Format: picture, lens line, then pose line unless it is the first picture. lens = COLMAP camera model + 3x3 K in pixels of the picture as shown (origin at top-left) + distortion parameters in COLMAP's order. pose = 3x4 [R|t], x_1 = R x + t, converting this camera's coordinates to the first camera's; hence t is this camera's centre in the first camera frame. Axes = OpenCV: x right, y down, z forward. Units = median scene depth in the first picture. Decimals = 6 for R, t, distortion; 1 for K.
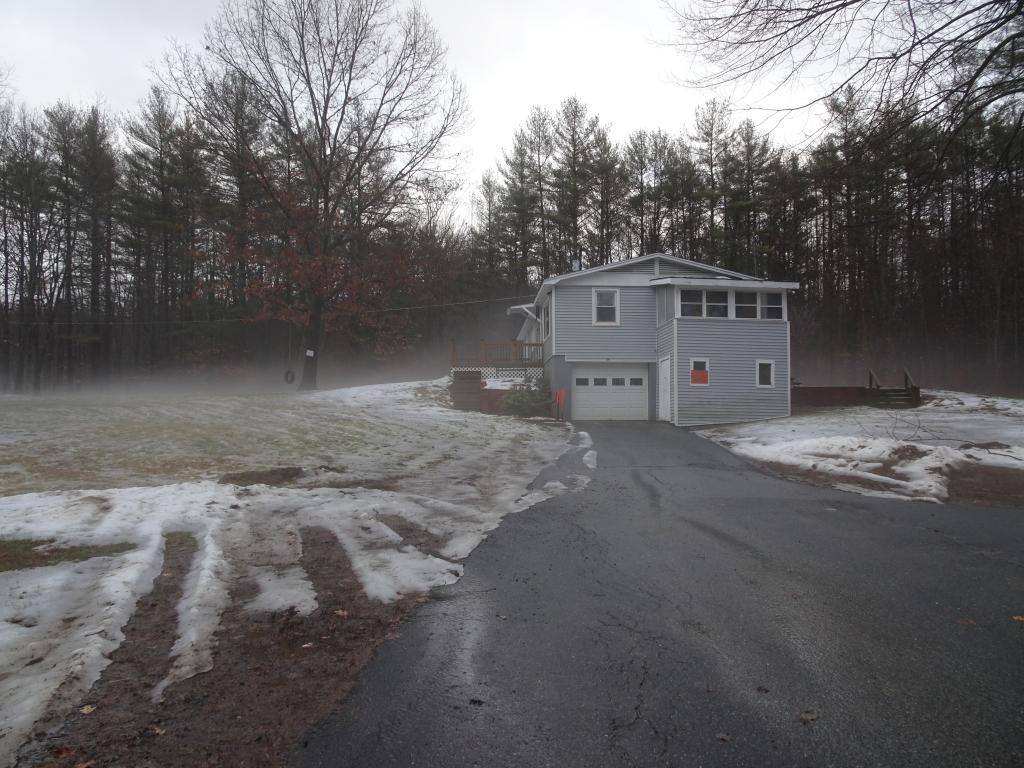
lens RADIAL K [[734.3, 0, 513.2], [0, 734.3, 387.1], [0, 0, 1]] dist [0.014524, 0.002930]
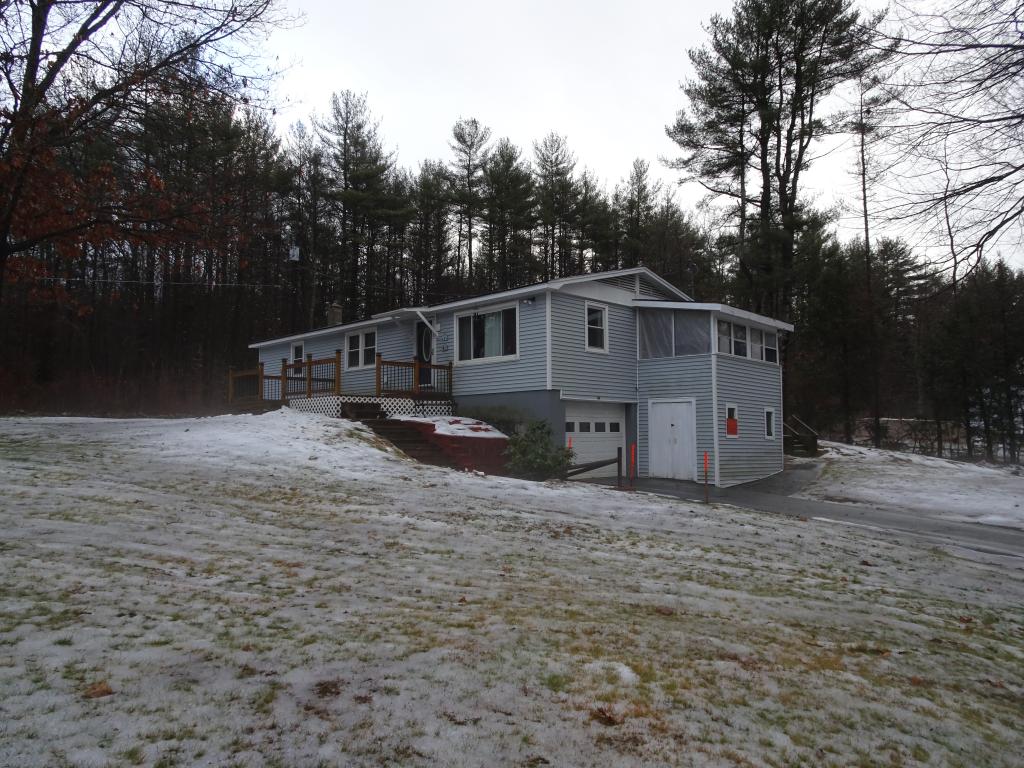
lens RADIAL K [[734.3, 0, 513.2], [0, 734.3, 387.1], [0, 0, 1]] dist [0.014524, 0.002930]
pose [[0.741421, 0.040906, 0.669792, -0.439106], [-0.032678, 0.999157, -0.024848, -0.026947], [-0.670244, -0.003465, 0.742133, 0.495948]]
